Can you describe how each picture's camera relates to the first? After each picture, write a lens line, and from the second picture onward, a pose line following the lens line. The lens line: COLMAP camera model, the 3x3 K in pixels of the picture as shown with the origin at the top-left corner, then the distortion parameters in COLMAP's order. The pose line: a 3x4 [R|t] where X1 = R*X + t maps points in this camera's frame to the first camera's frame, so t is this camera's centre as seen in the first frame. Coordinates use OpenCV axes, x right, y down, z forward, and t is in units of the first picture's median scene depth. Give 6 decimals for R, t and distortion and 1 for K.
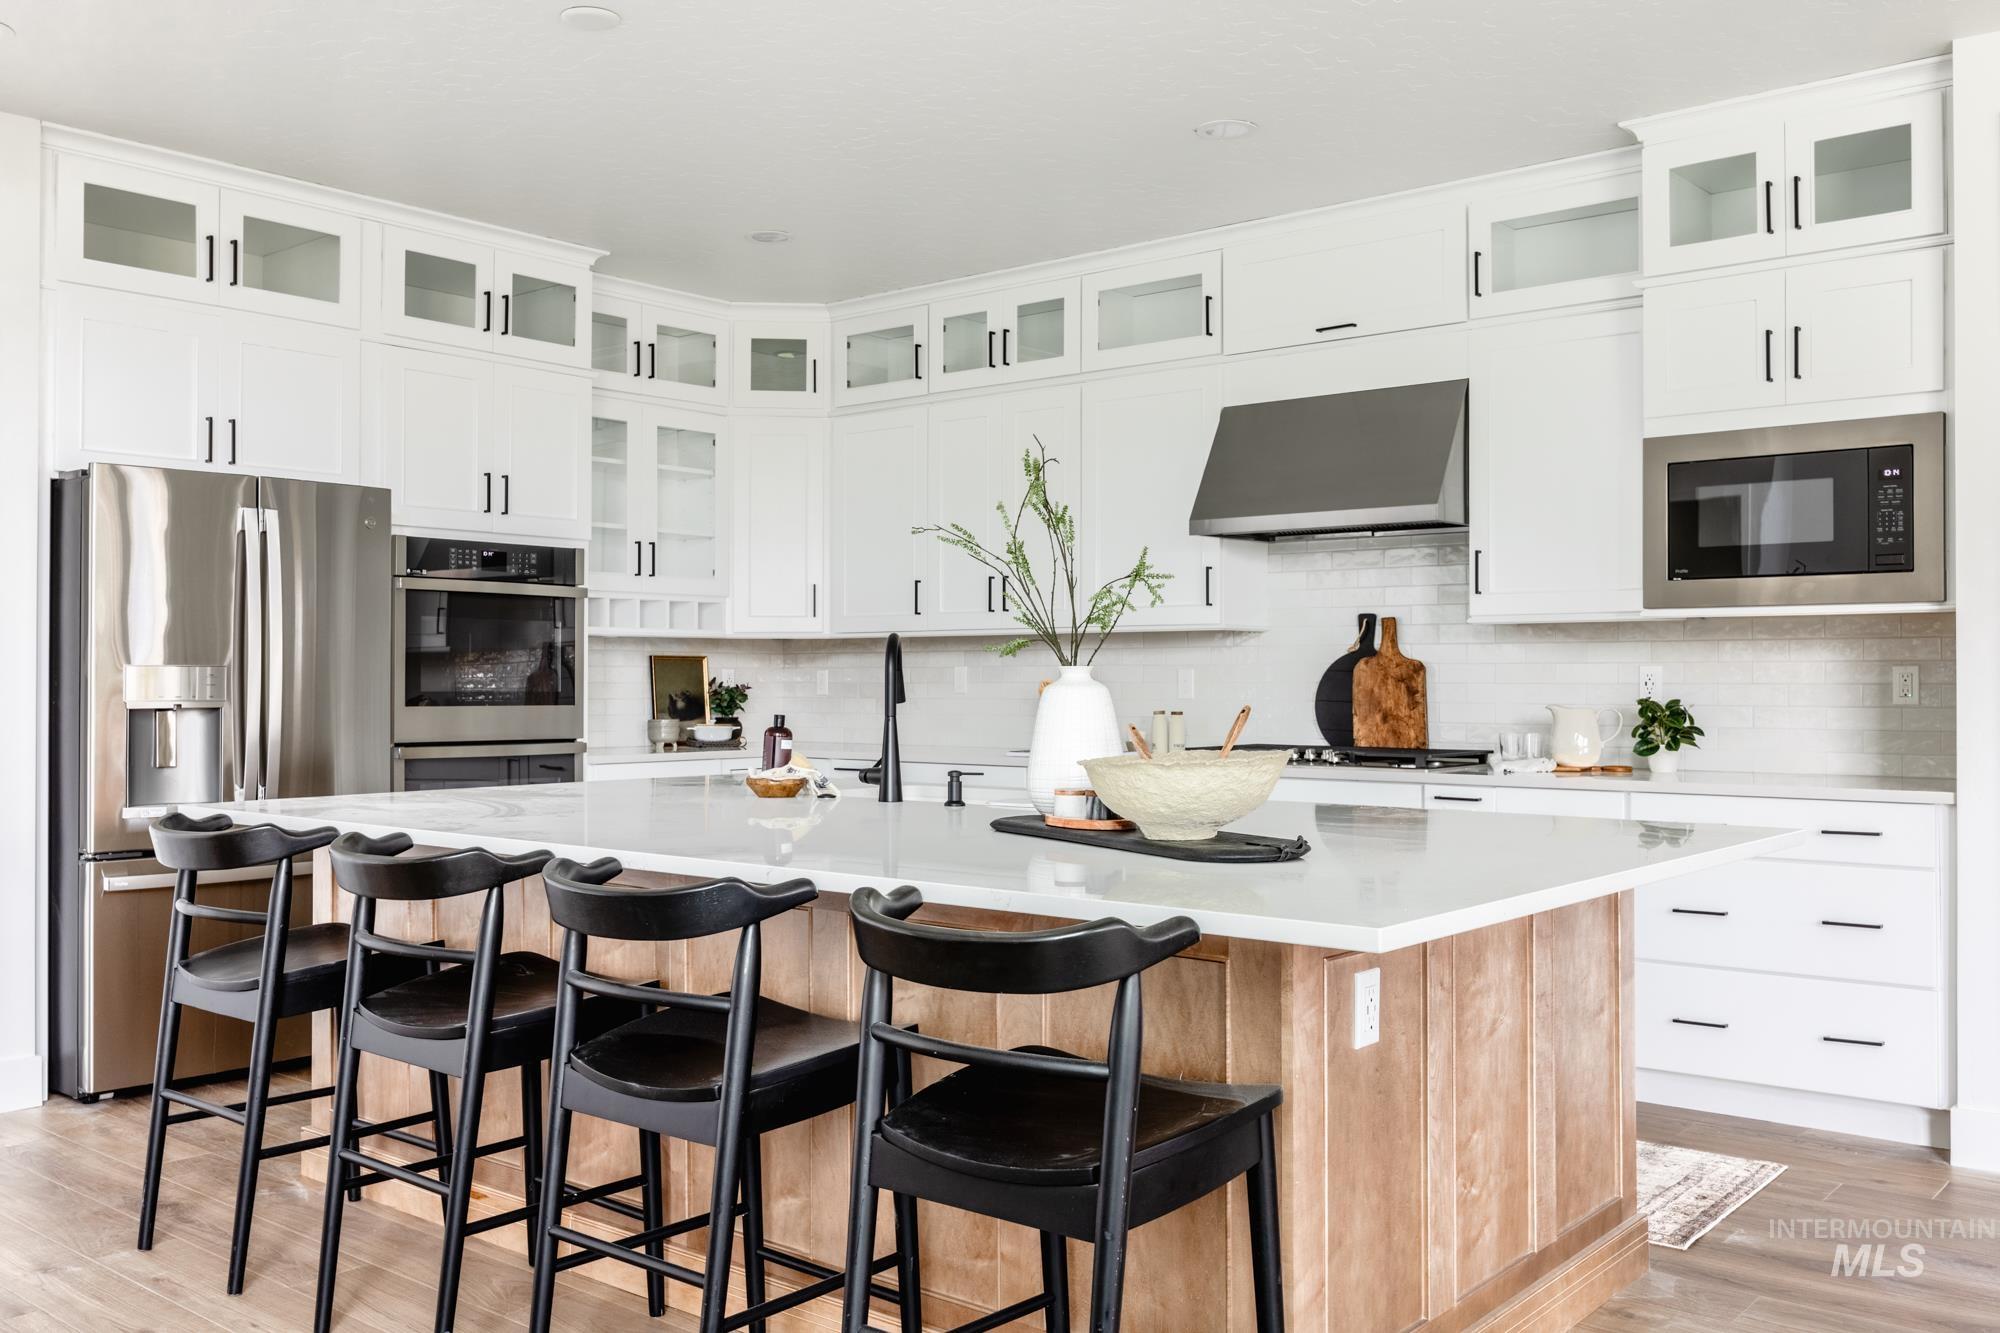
lens RADIAL K [[1696.7, 0, 1113.2], [0, 1696.7, 655.8], [0, 0, 1]] dist [0.002581, -0.012436]
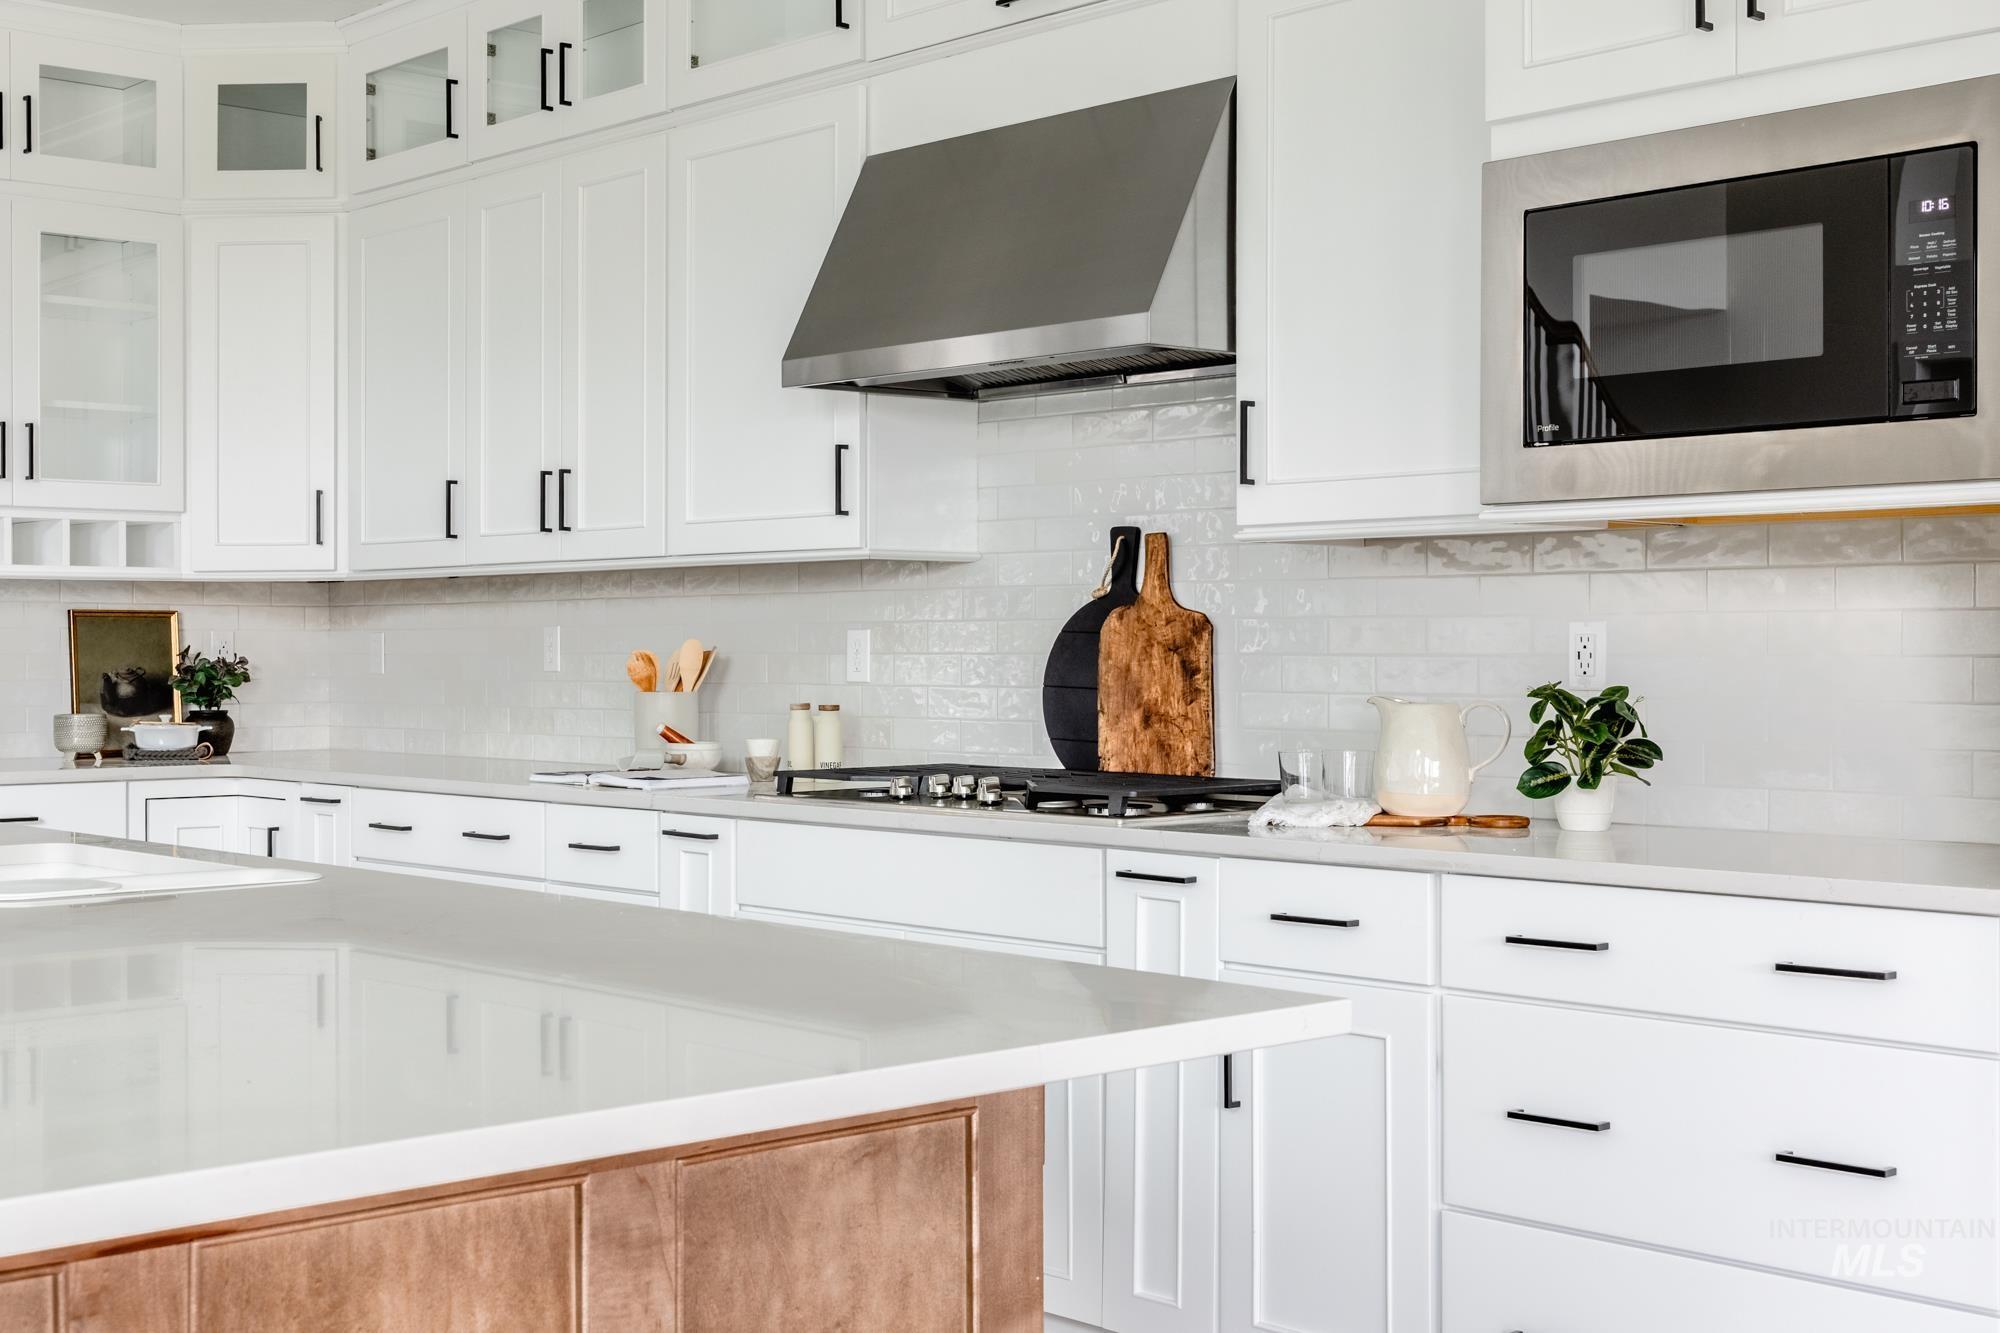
lens RADIAL K [[2446.7, 0, 991.8], [0, 2446.7, 660.8], [0, 0, 1]] dist [-0.027212, 0.000000]
pose [[0.984098, -0.000283, -0.177627, 0.253138], [0.003702, 0.999814, 0.018915, 0.003290], [0.177588, -0.019271, 0.983916, 0.227066]]
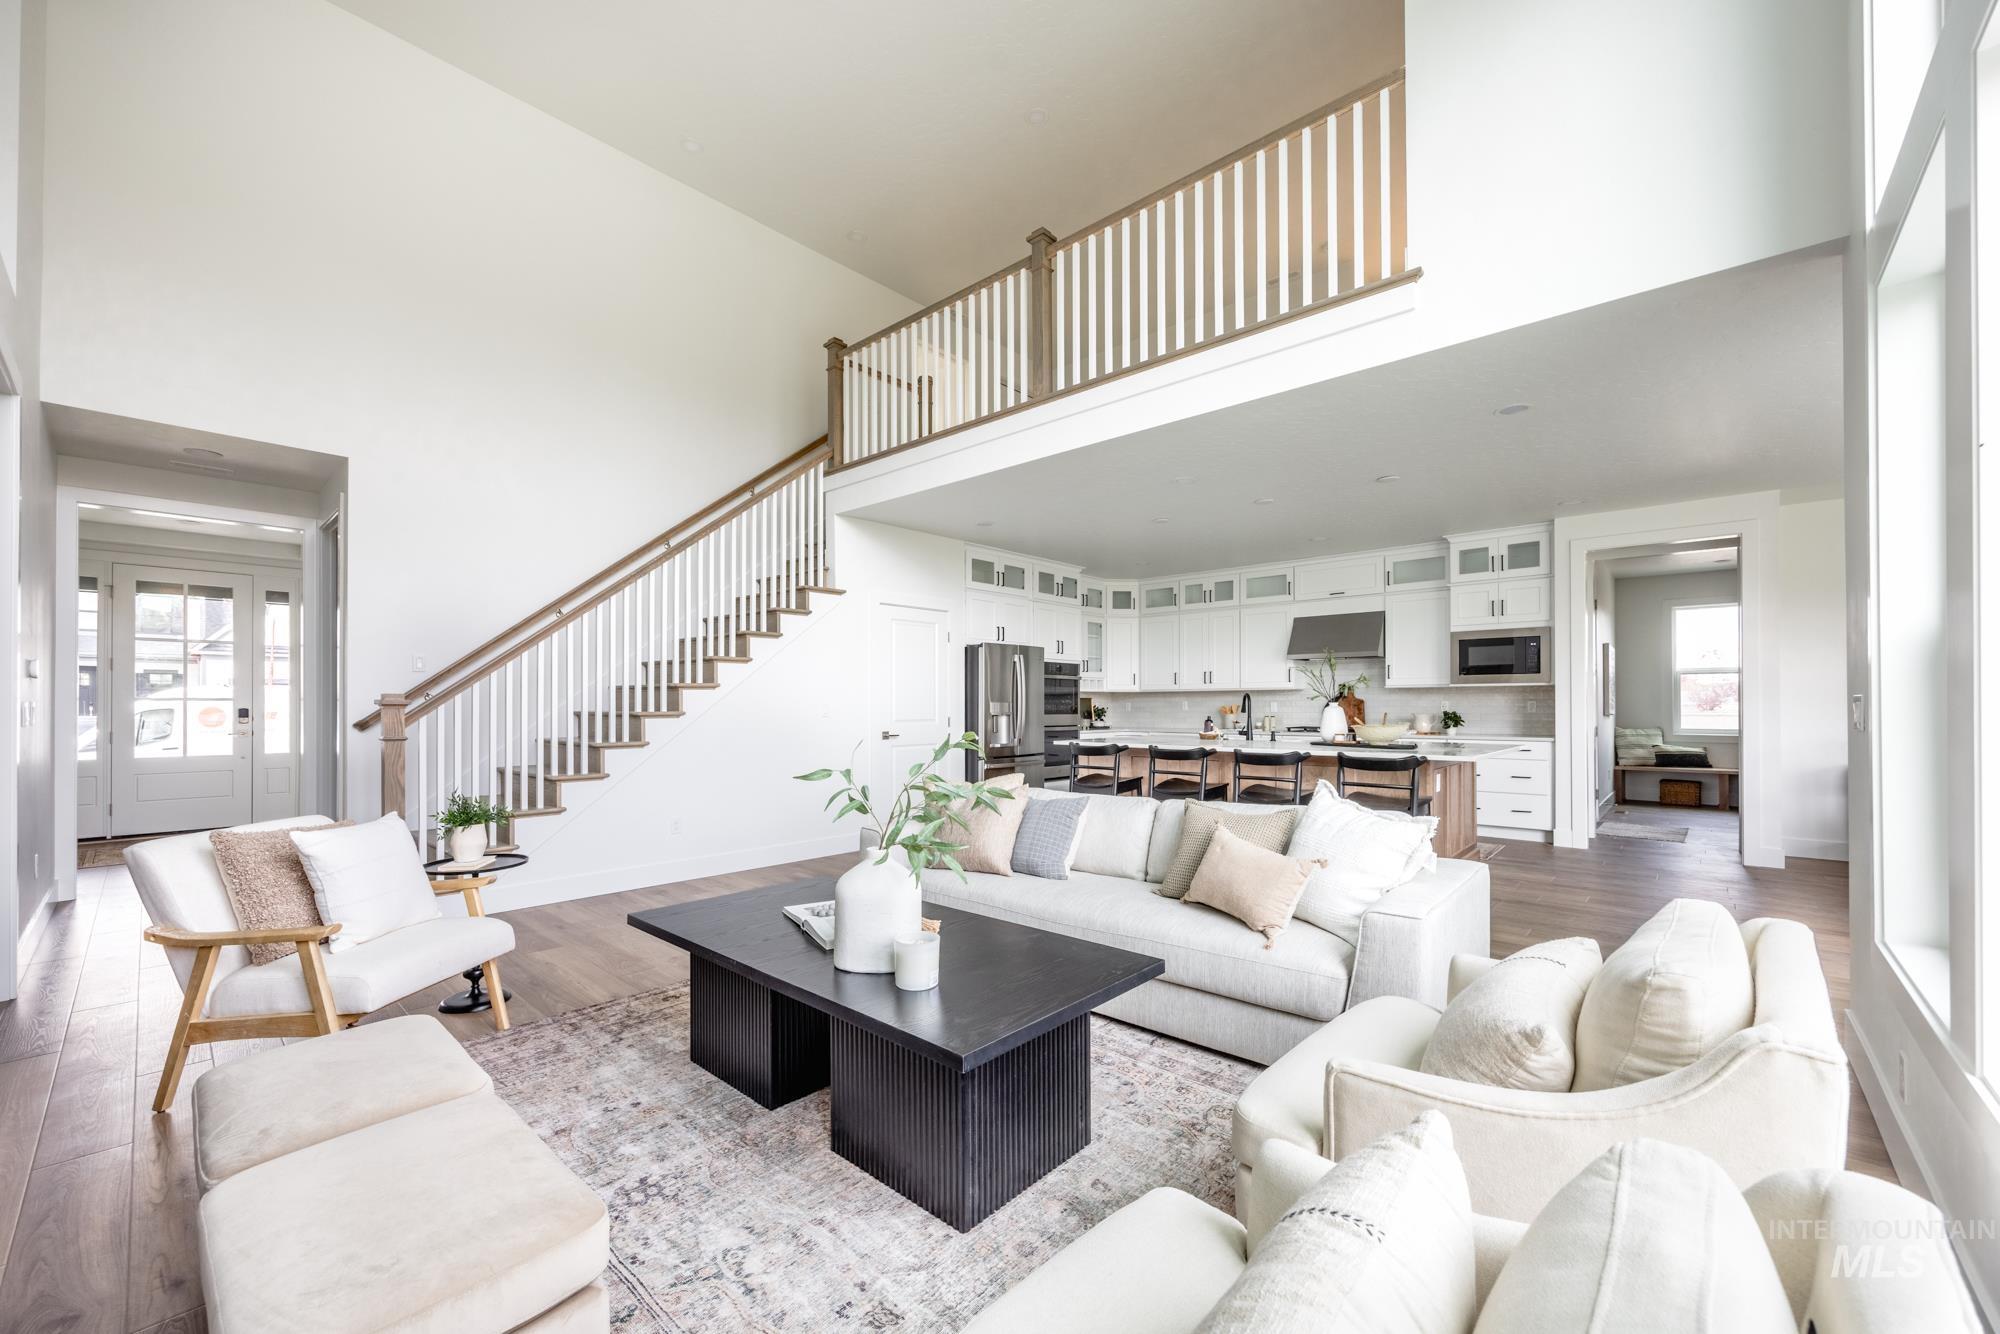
lens RADIAL K [[792.5, 0, 1015.0], [0, 792.5, 699.0], [0, 0, 1]] dist [-0.003766, -0.000451]
pose [[0.998633, -0.002901, -0.052185, -0.384459], [0.003231, 0.999975, 0.006242, -0.009018], [0.052166, -0.006402, 0.998618, -0.494001]]
